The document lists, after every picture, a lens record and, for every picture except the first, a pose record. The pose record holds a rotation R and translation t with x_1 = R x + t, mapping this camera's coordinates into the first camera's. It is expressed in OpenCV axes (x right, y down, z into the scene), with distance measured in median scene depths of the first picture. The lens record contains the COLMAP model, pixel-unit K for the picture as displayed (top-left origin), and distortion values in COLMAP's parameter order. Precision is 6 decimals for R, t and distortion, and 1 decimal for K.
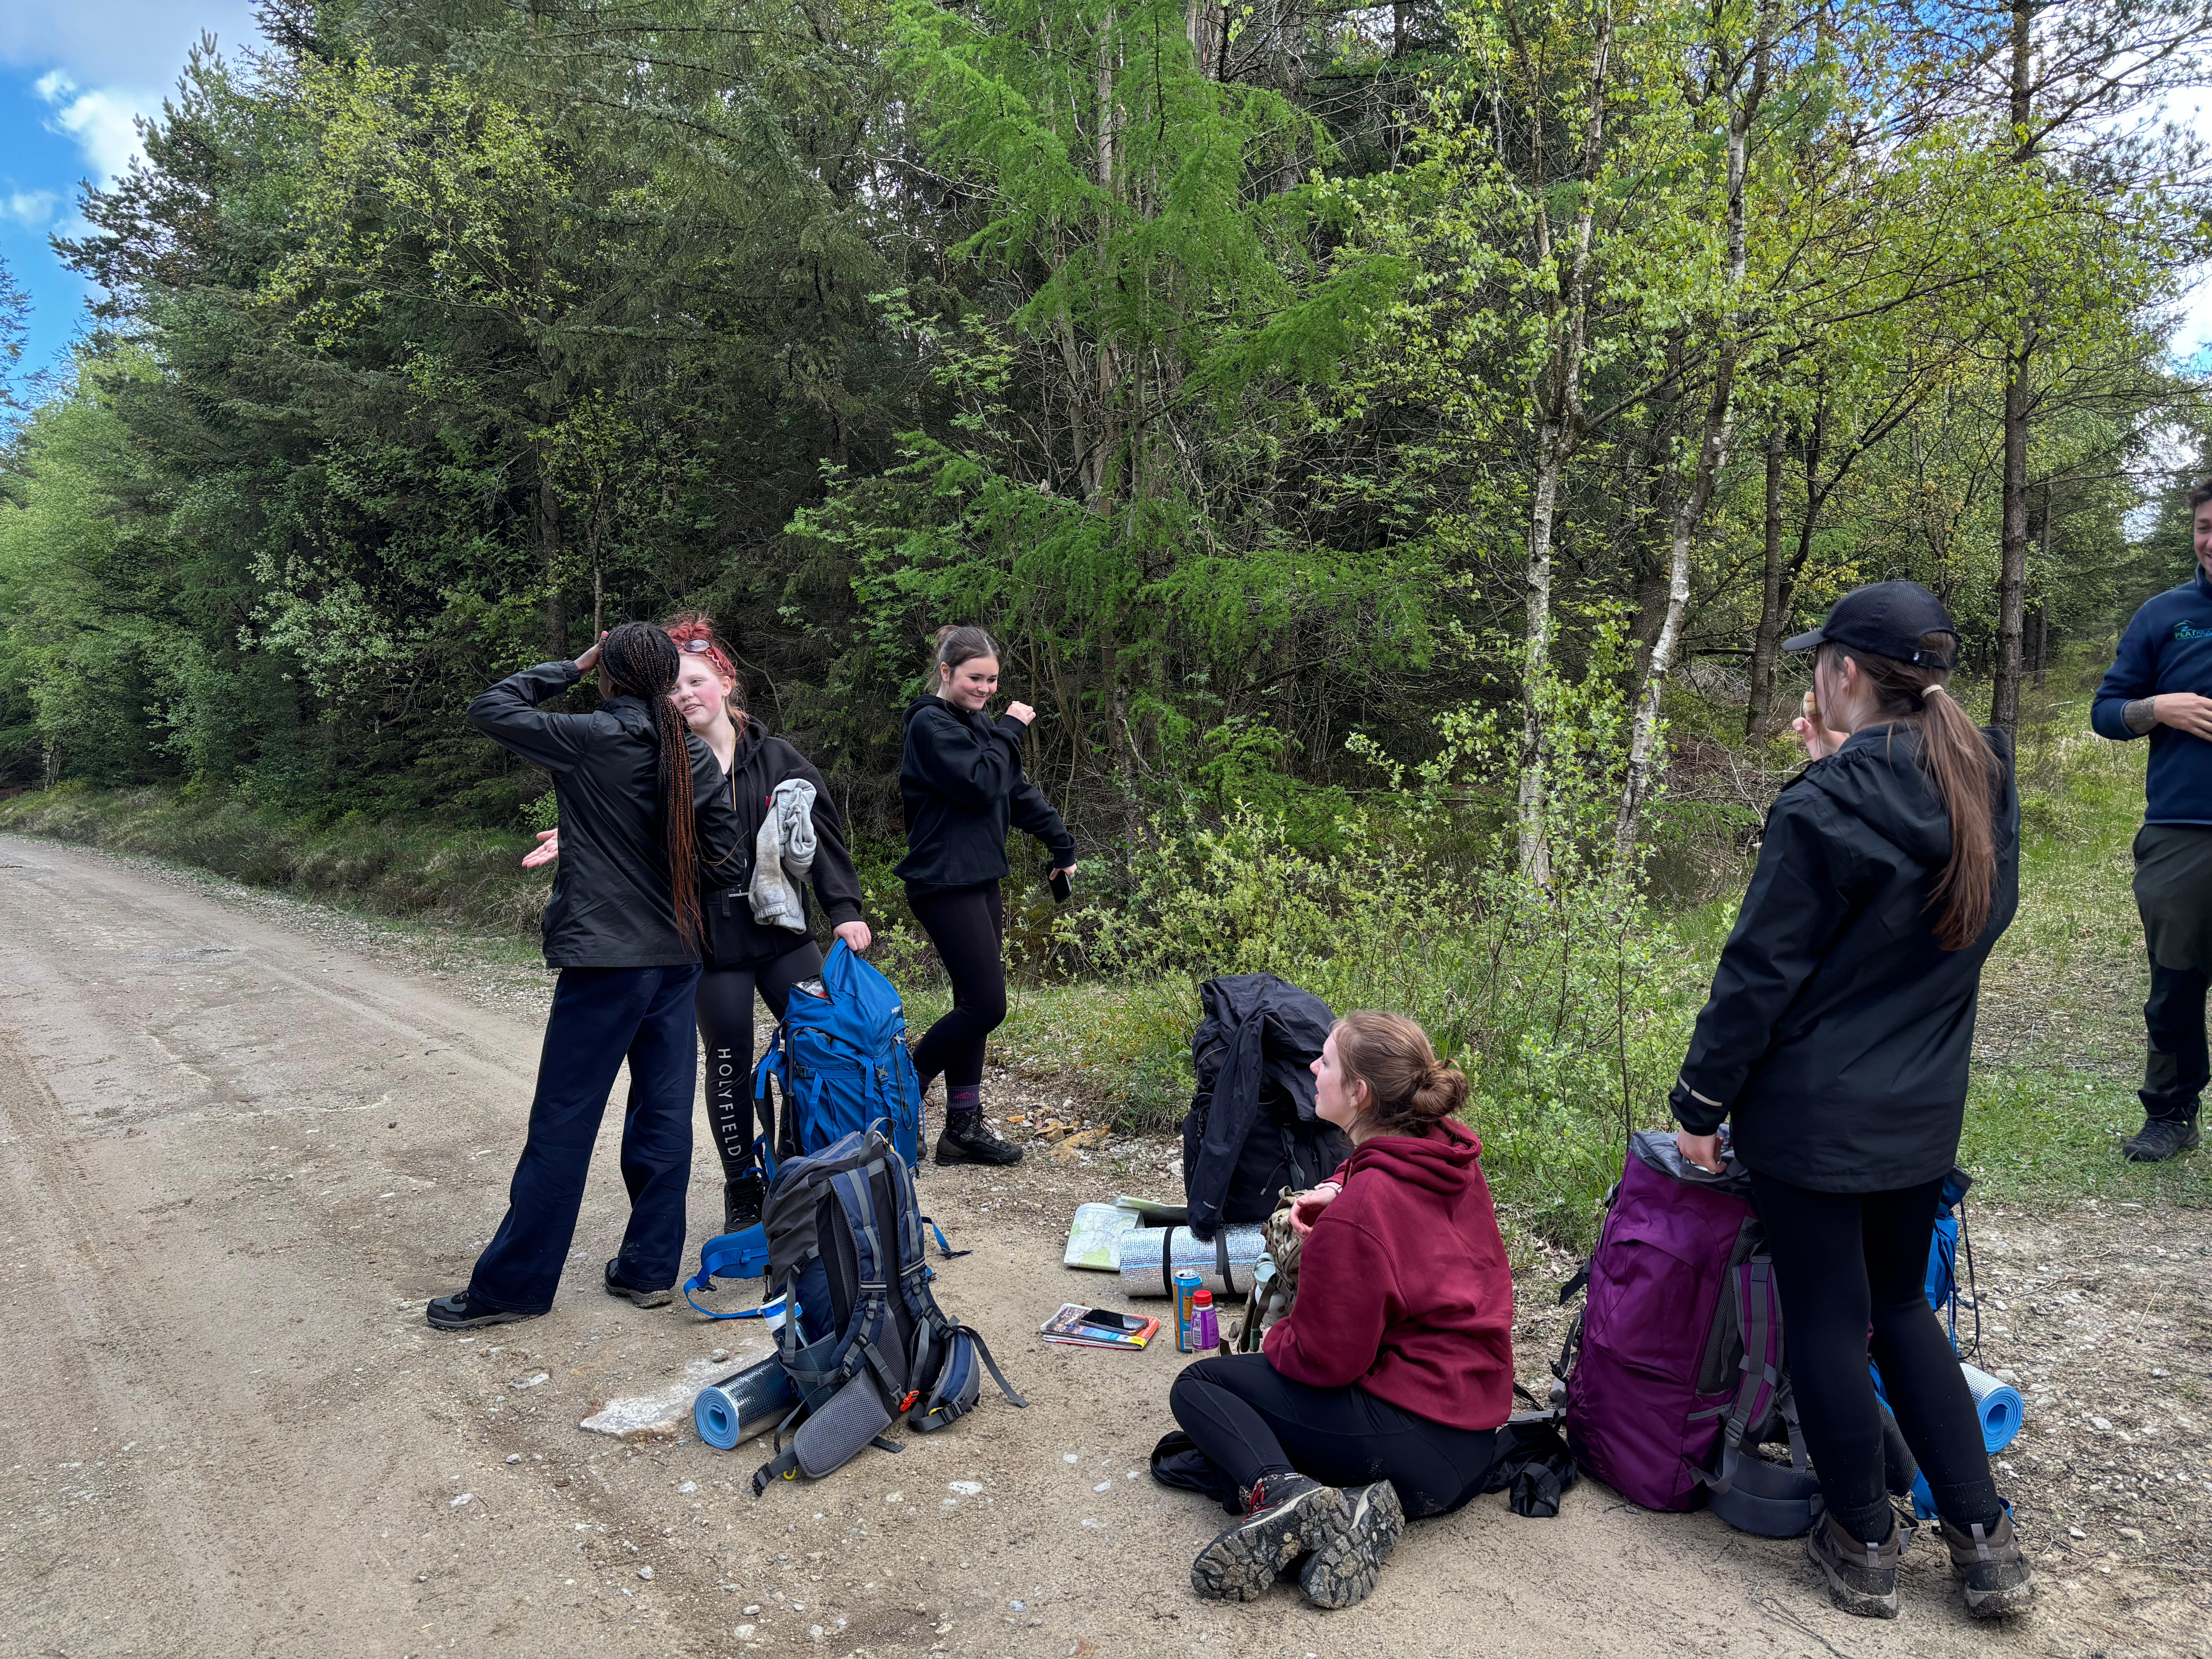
lens RADIAL K [[1693.6, 0, 1108.9], [0, 1693.6, 830.6], [0, 0, 1]] dist [0.023708, -0.037429]
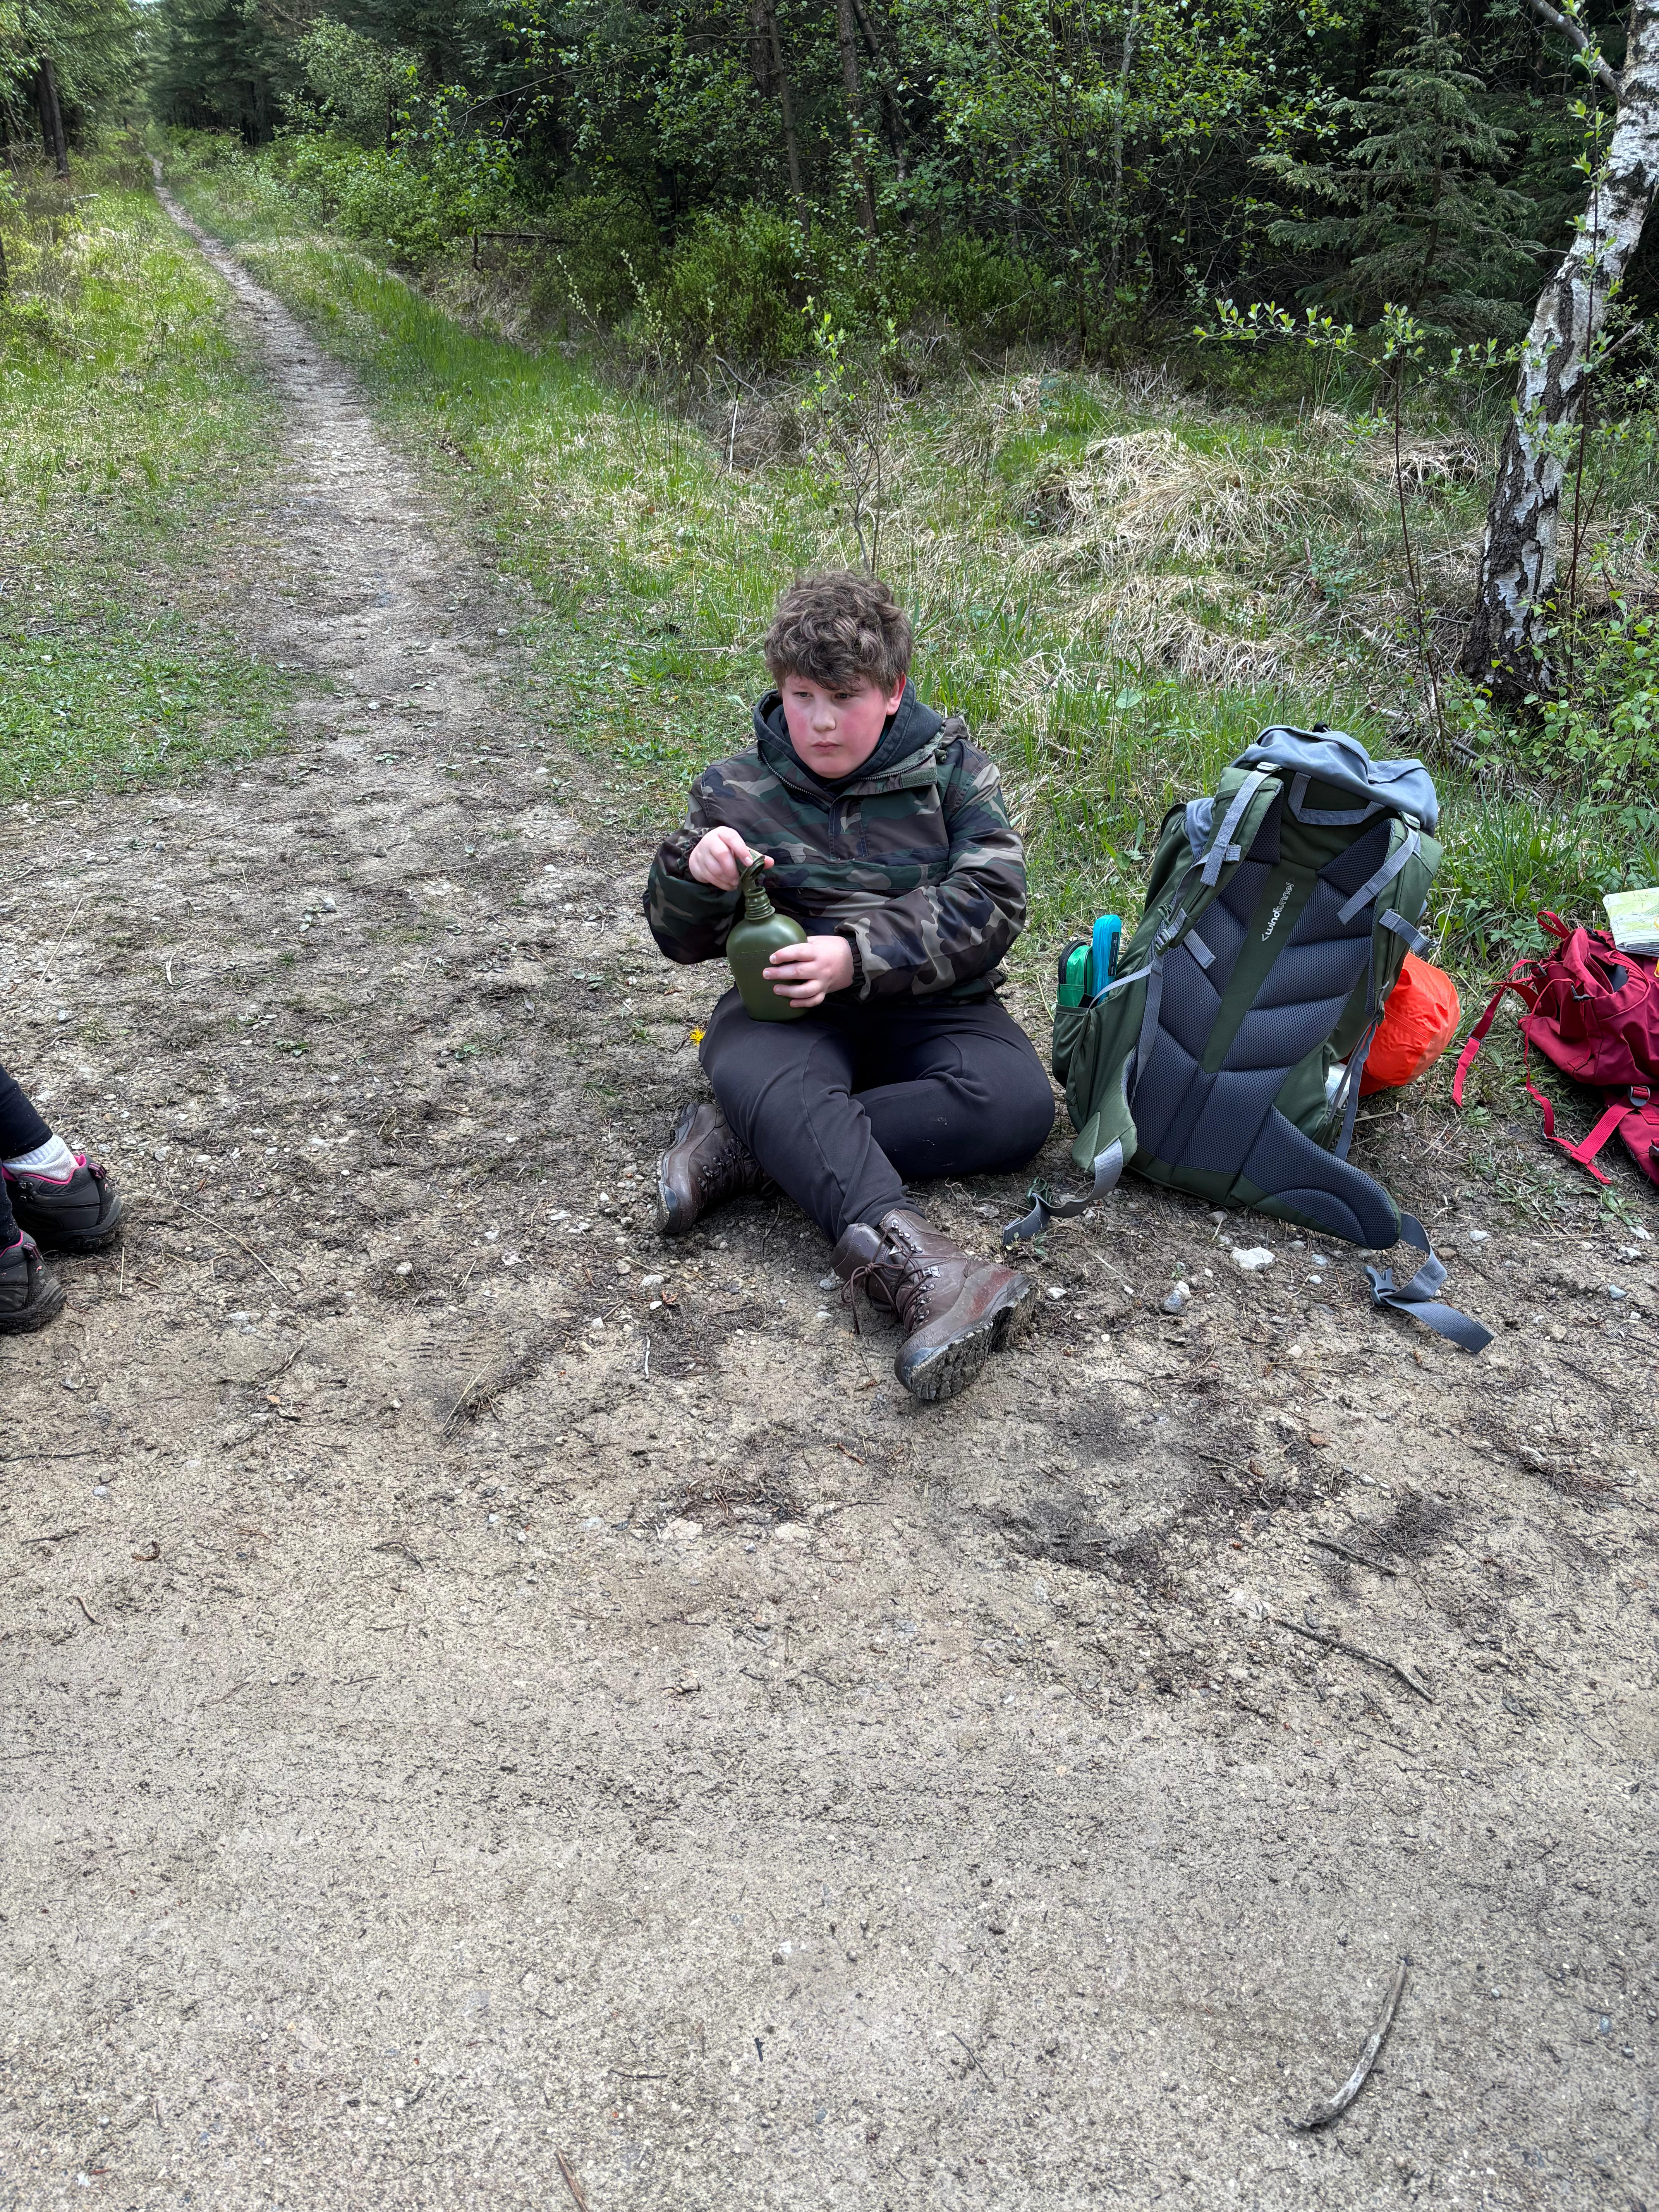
lens RADIAL K [[1693.6, 0, 829.3], [0, 1693.6, 1099.0], [0, 0, 1]] dist [0.023708, -0.037429]
pose [[0.647437, -0.319626, 0.691856, 0.198784], [0.012910, 0.912275, 0.409376, 0.004009], [-0.762010, -0.256113, 0.594767, 0.131885]]
